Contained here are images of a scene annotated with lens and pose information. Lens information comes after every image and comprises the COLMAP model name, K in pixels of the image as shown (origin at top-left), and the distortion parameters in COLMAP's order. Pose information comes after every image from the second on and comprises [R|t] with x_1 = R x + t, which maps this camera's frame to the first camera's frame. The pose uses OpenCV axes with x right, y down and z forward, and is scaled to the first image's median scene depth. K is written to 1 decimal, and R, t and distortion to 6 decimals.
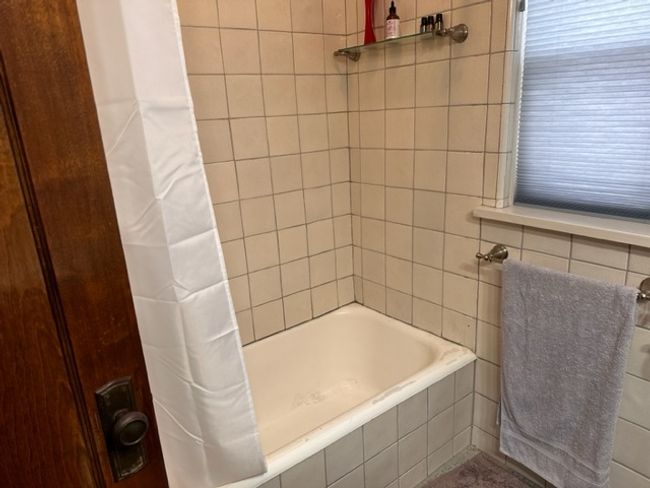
lens RADIAL K [[464.6, 0, 324.5], [0, 464.6, 244.1], [0, 0, 1]] dist [-0.004524, -0.001676]
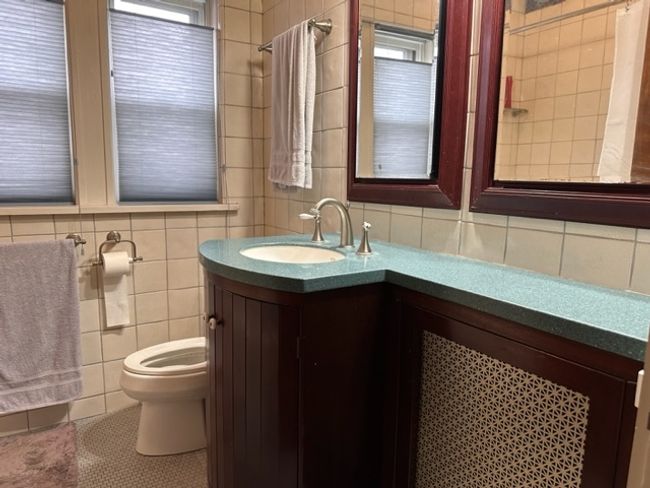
lens RADIAL K [[464.6, 0, 324.1], [0, 464.6, 244.3], [0, 0, 1]] dist [-0.004524, -0.001676]
pose [[0.085066, -0.100749, 0.991269, -0.763608], [0.267048, 0.960781, 0.074734, 0.202414], [-0.959921, 0.258359, 0.108635, -0.021954]]
